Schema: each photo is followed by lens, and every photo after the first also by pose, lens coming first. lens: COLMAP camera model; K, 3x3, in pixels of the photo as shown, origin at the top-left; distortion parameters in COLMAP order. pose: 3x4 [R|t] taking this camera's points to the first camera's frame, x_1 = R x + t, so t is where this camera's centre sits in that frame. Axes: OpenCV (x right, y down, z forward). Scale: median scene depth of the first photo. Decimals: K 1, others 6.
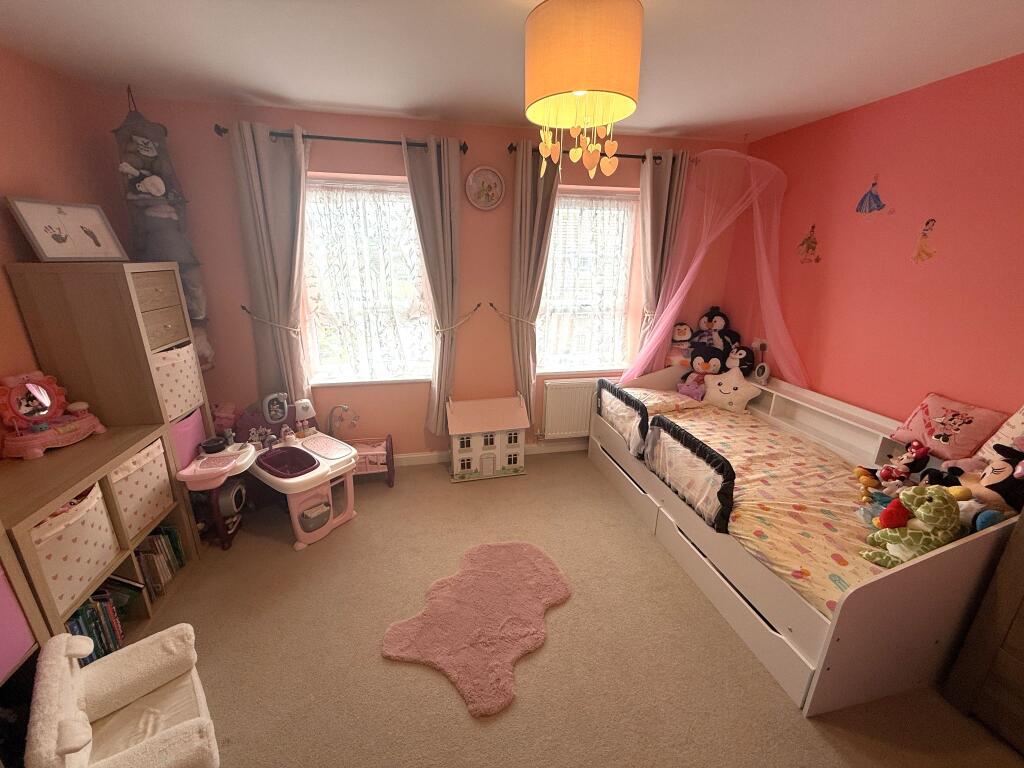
lens RADIAL K [[406.7, 0, 508.4], [0, 406.7, 382.9], [0, 0, 1]] dist [-0.000107, -0.000107]
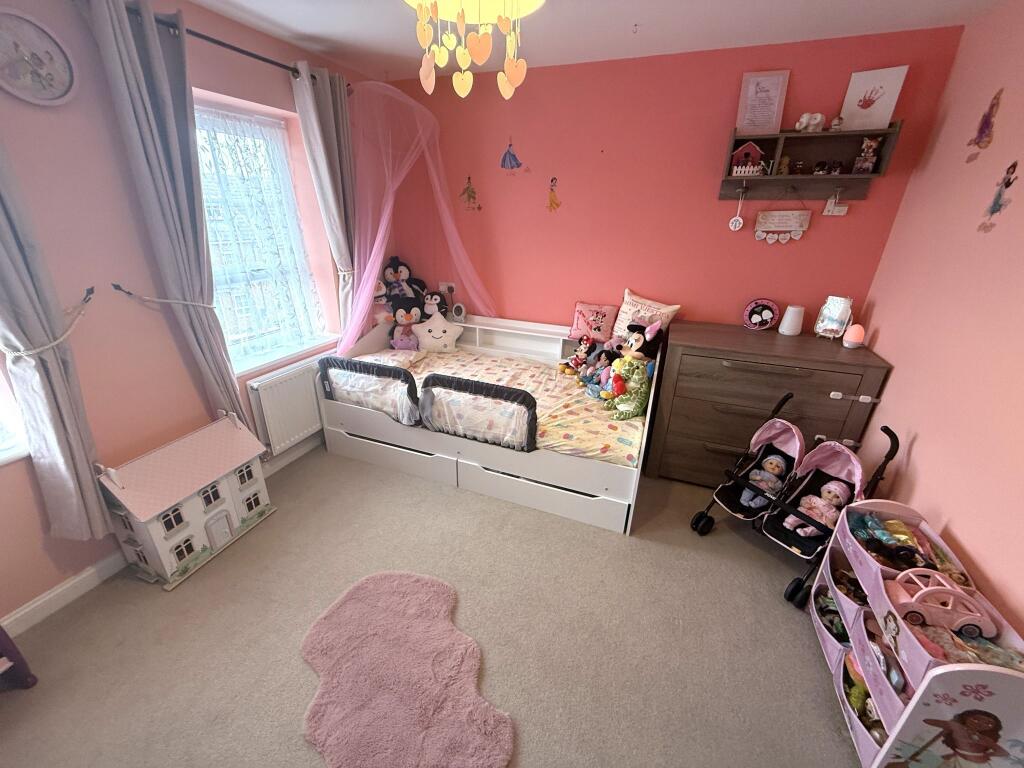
lens RADIAL K [[406.7, 0, 508.4], [0, 406.7, 382.9], [0, 0, 1]] dist [-0.000107, -0.000107]
pose [[0.554371, -0.326273, 0.765649, -0.243982], [0.236159, 0.943809, 0.231202, -0.073539], [-0.798062, 0.052643, 0.600272, 0.240399]]
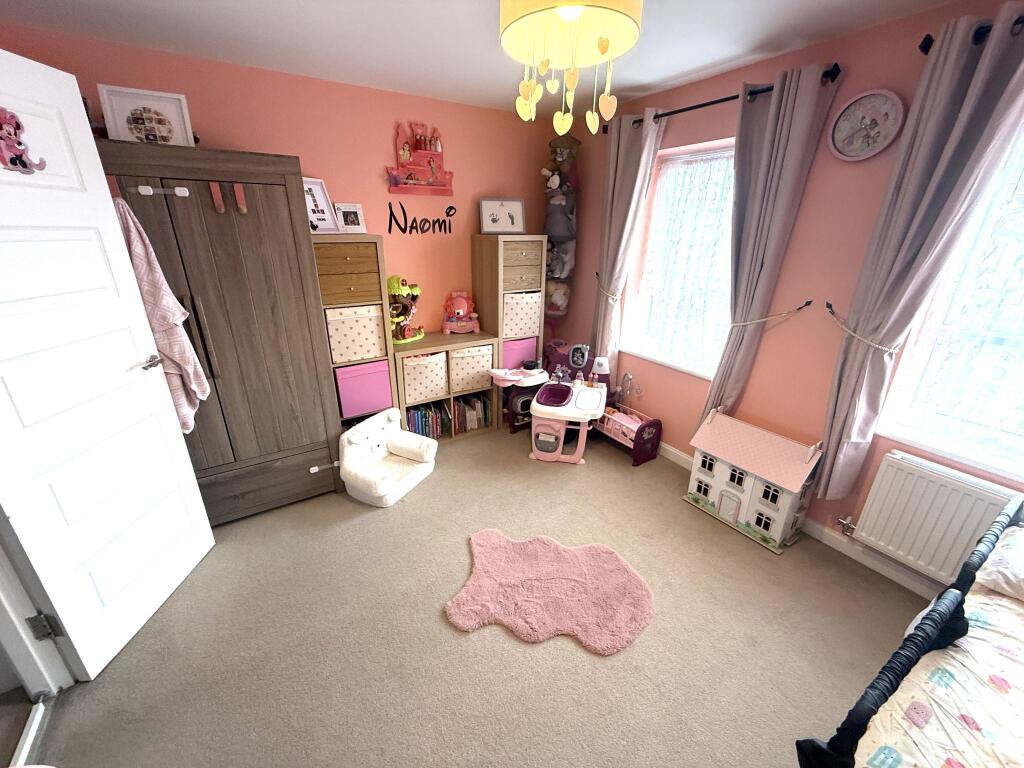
lens RADIAL K [[406.7, 0, 508.4], [0, 406.7, 382.9], [0, 0, 1]] dist [-0.000107, -0.000107]
pose [[0.341924, 0.327594, -0.880778, 0.457325], [-0.288376, 0.928625, 0.233441, -0.085715], [0.894387, 0.174176, 0.411989, 0.295980]]
